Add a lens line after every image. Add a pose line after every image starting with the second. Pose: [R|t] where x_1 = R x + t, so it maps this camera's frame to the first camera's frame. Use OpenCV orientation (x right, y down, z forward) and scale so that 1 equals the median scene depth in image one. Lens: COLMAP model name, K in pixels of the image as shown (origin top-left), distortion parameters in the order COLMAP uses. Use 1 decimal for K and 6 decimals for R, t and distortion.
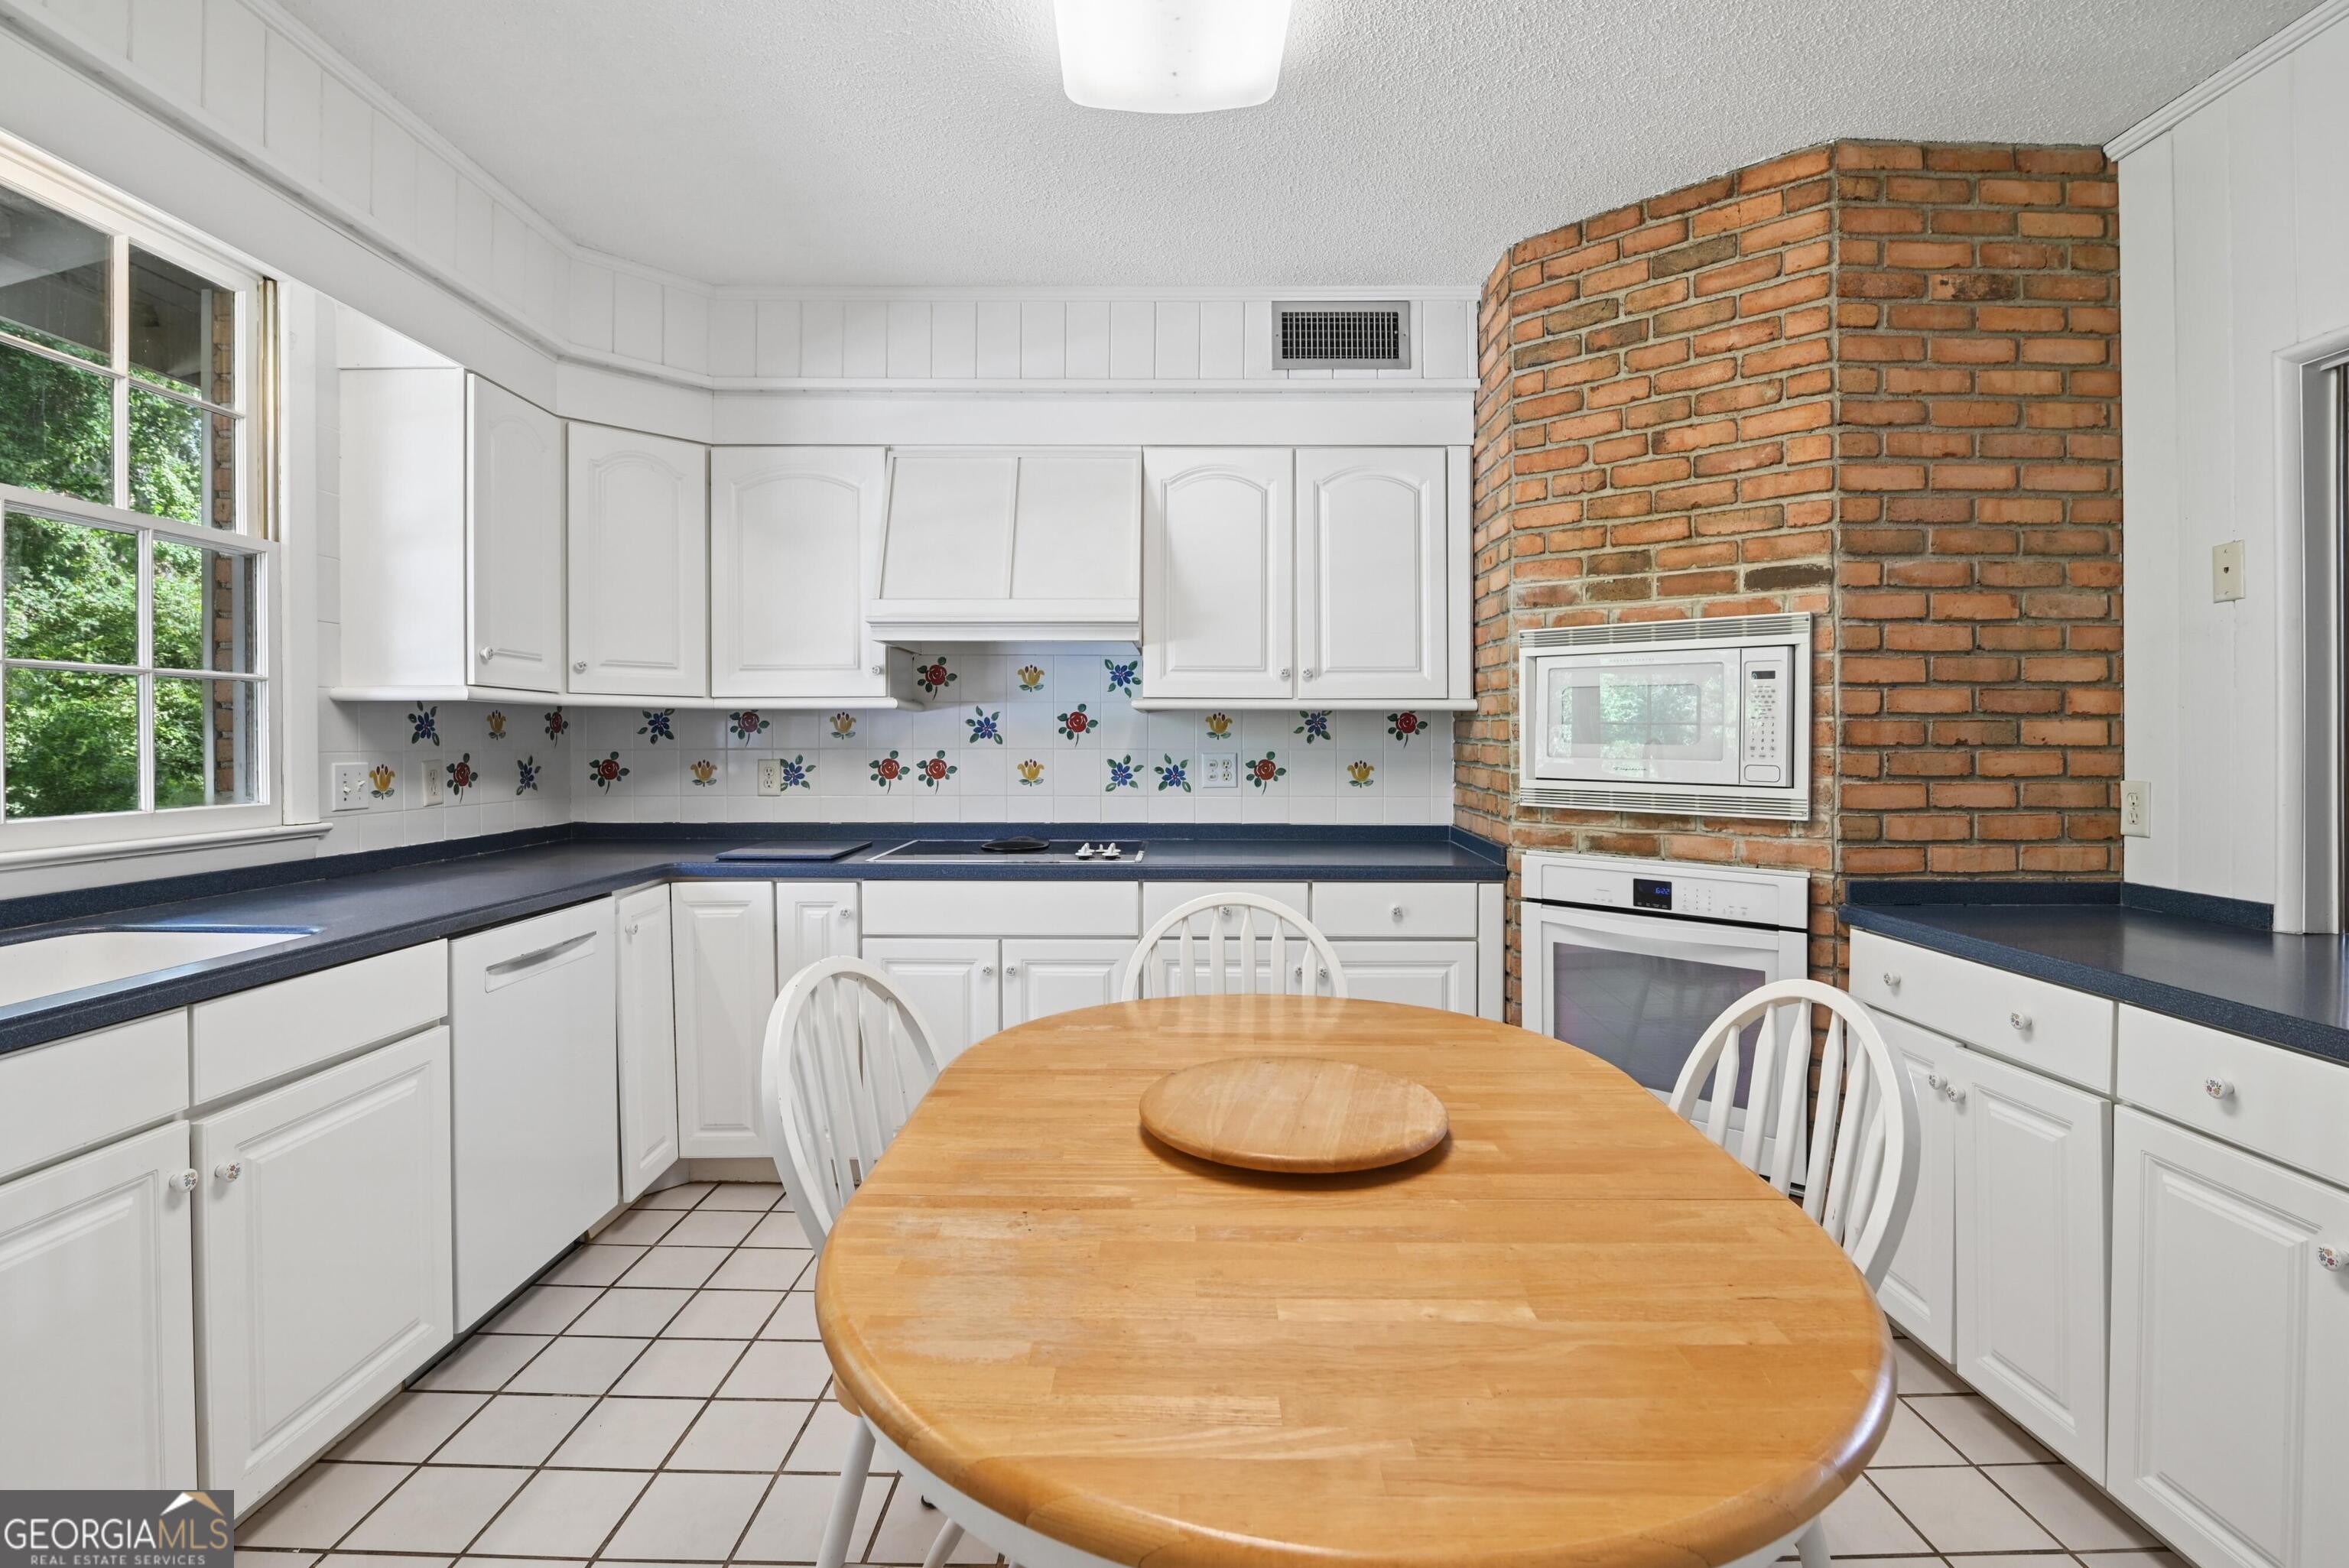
lens RADIAL K [[1089.1, 0, 1171.6], [0, 1089.1, 745.0], [0, 0, 1]] dist [-0.017958, 0.001383]
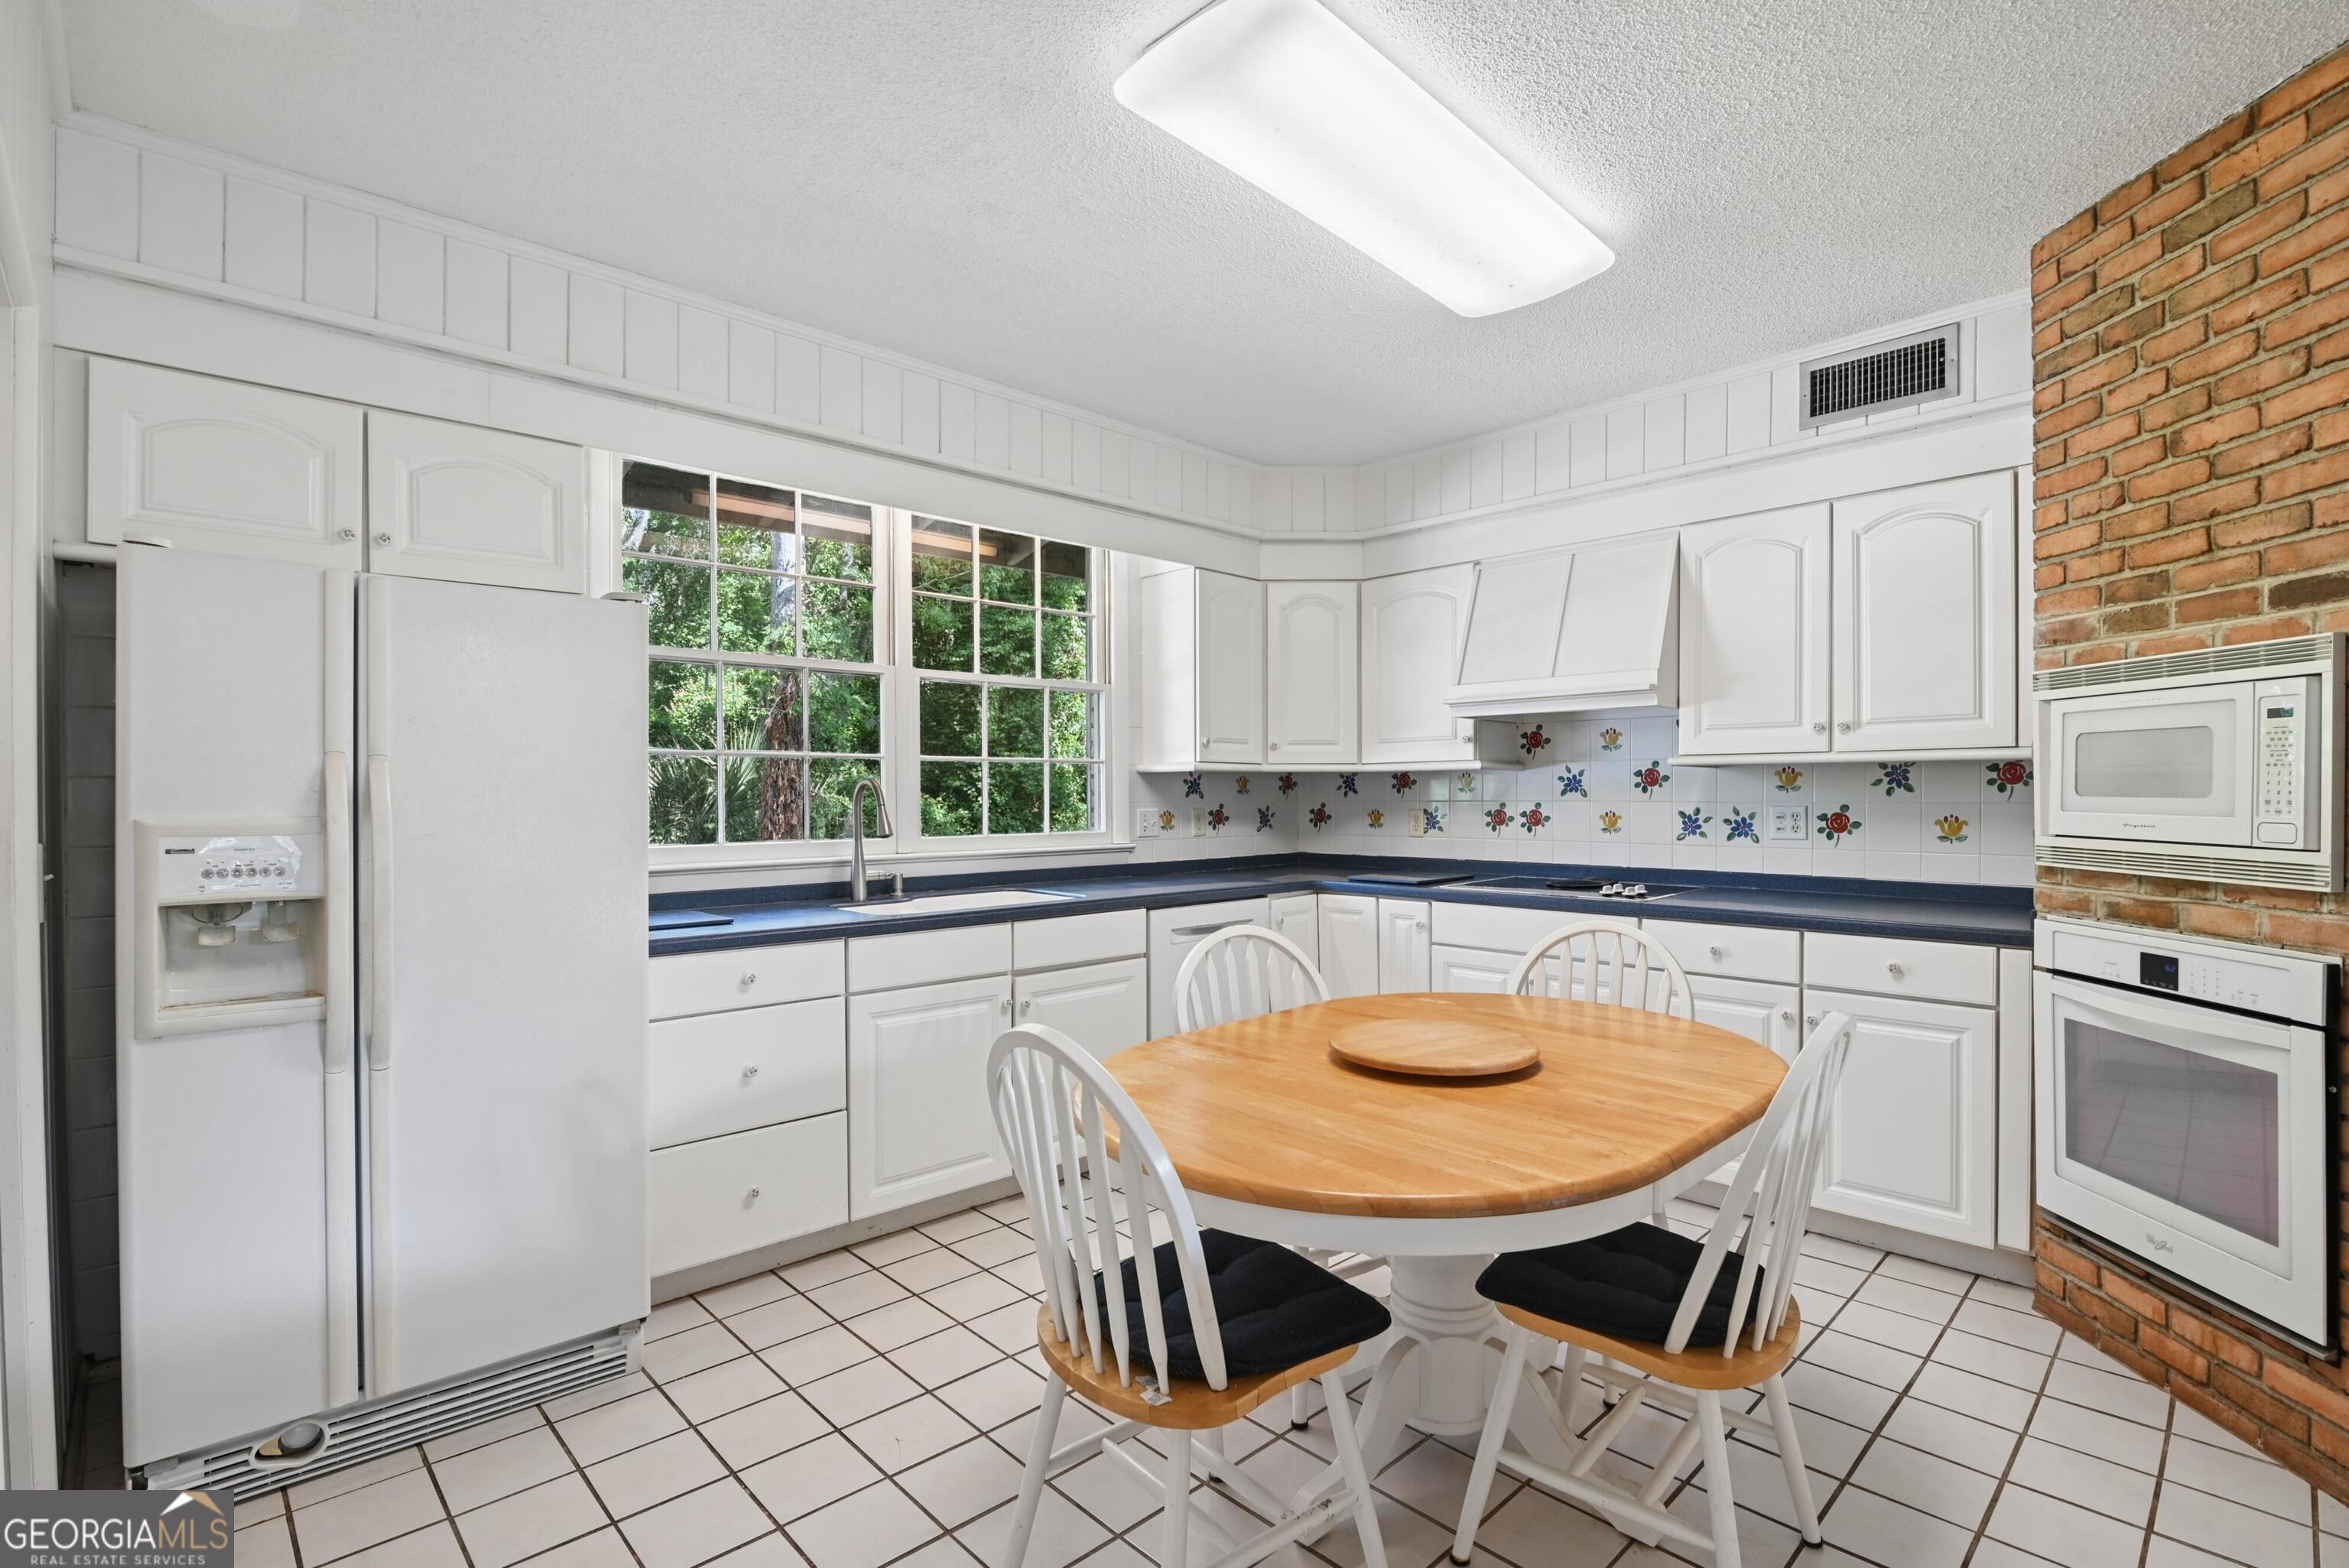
lens RADIAL K [[1089.1, 0, 1188.7], [0, 1089.1, 796.3], [0, 0, 1]] dist [-0.017958, 0.001383]
pose [[0.694357, -0.001937, -0.719628, 0.479277], [0.001771, 0.999998, -0.000984, -0.001801], [0.719628, -0.000591, 0.694359, -0.134597]]
